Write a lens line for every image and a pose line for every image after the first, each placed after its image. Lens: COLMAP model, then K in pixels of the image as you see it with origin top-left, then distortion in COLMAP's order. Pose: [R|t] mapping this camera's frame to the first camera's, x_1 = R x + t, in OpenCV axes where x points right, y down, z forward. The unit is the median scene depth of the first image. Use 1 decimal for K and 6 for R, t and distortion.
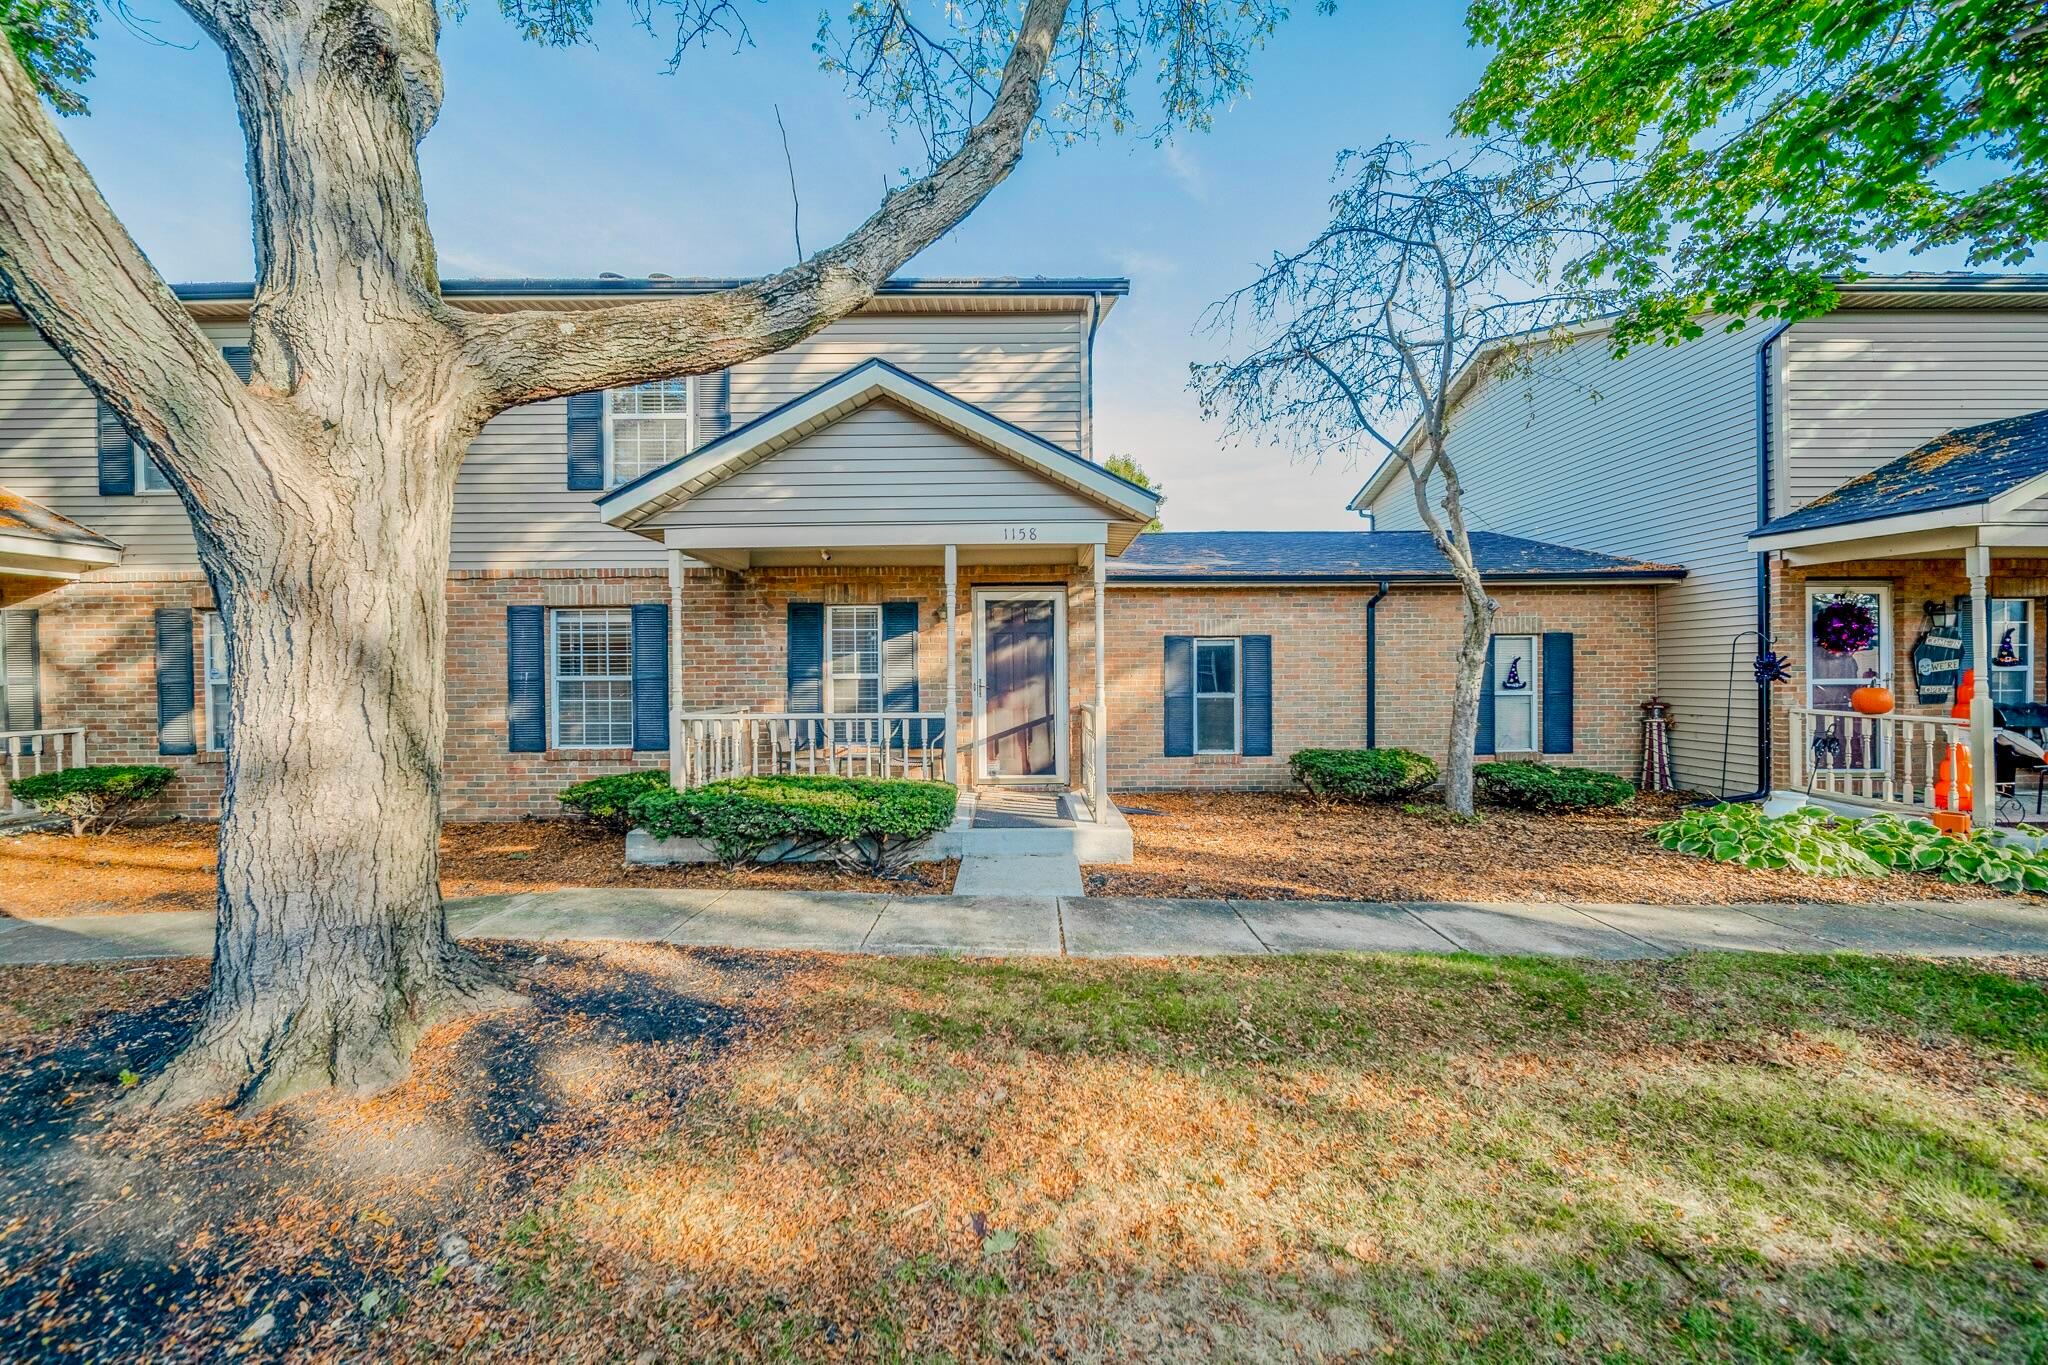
lens RADIAL K [[708.1, 0, 1023.4], [0, 708.1, 678.6], [0, 0, 1]] dist [0.000363, -0.001454]
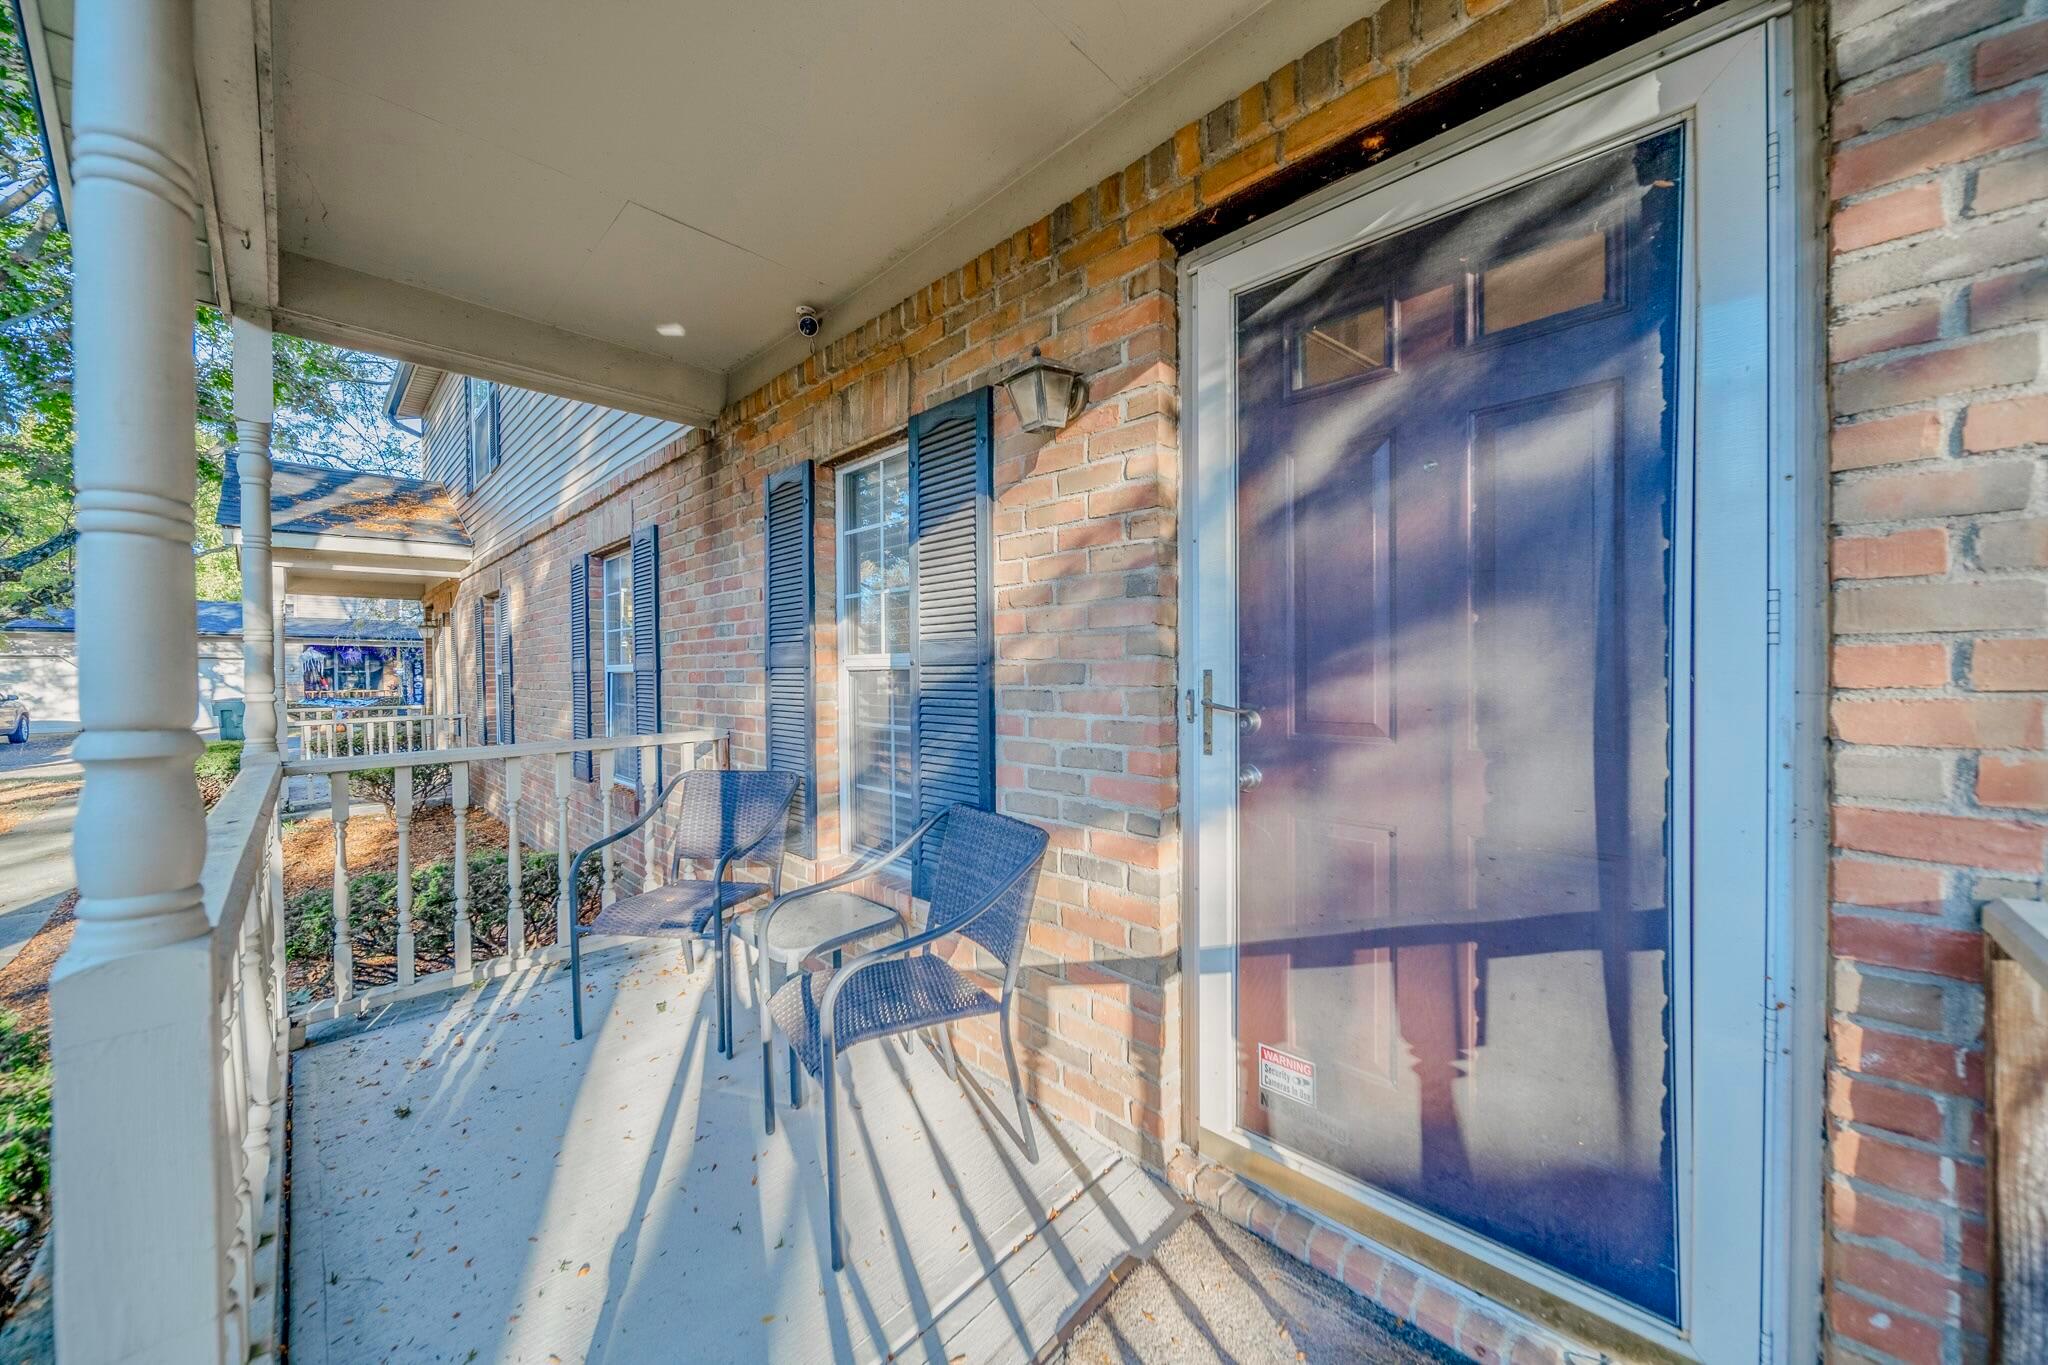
lens RADIAL K [[708.1, 0, 1023.1], [0, 708.1, 680.2], [0, 0, 1]] dist [0.000363, -0.001454]
pose [[0.718254, 0.006768, -0.695748, 0.054372], [-0.001938, 0.999968, 0.007726, 0.003823], [0.695778, -0.004201, 0.718244, 0.877543]]
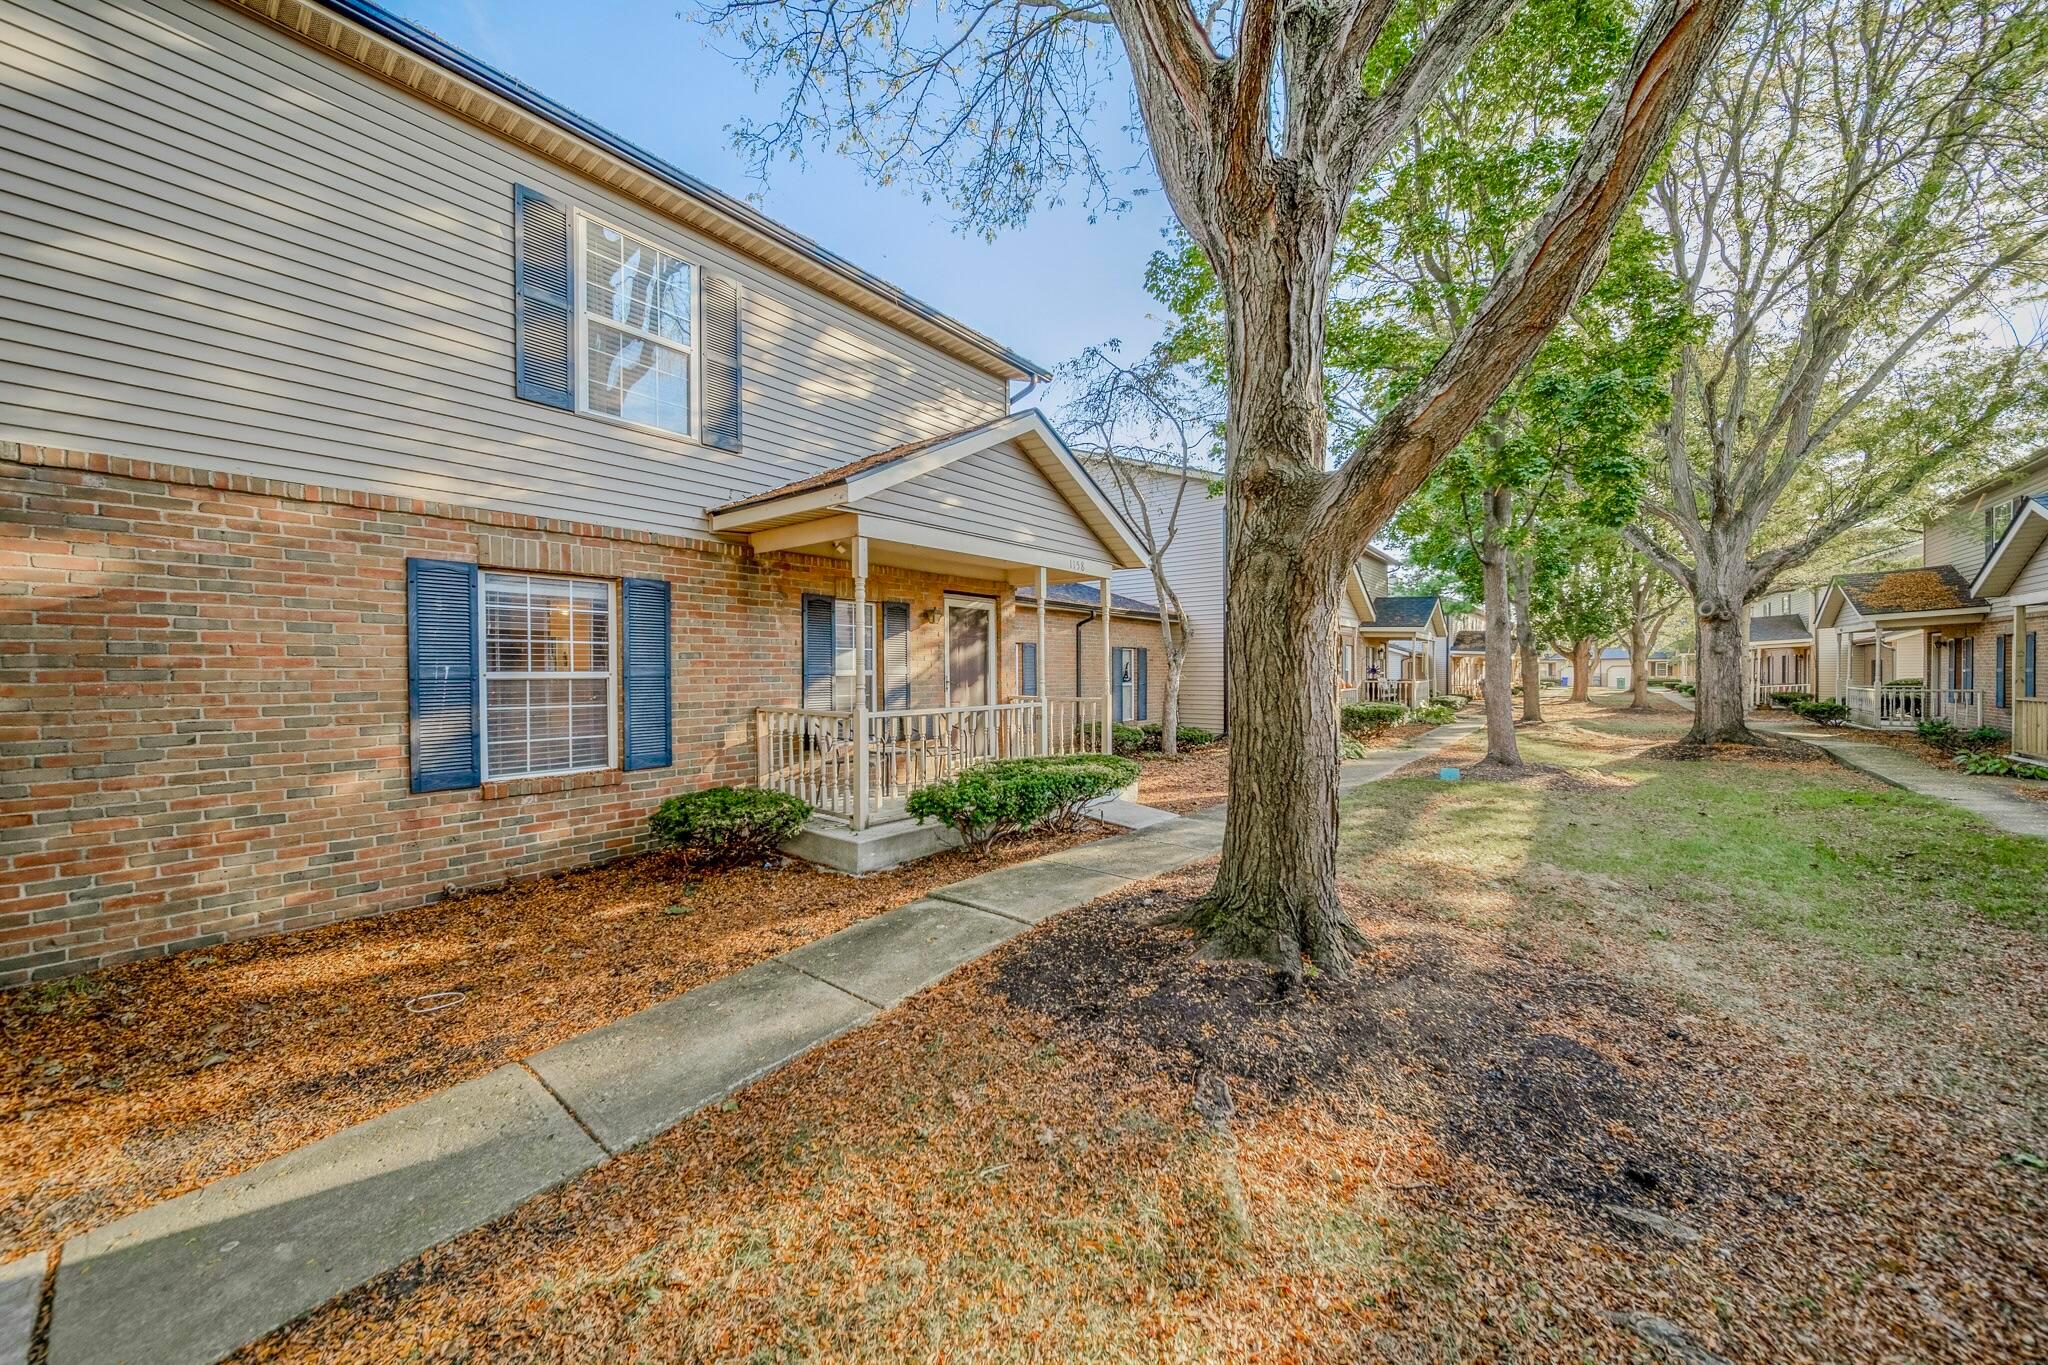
lens RADIAL K [[711.9, 0, 1031.2], [0, 711.9, 683.3], [0, 0, 1]] dist [-0.000511, -0.001416]
pose [[0.617881, -0.009676, 0.786212, -0.947921], [0.002293, 0.999942, 0.010504, 0.001236], [-0.786268, -0.004687, 0.617868, 0.208396]]
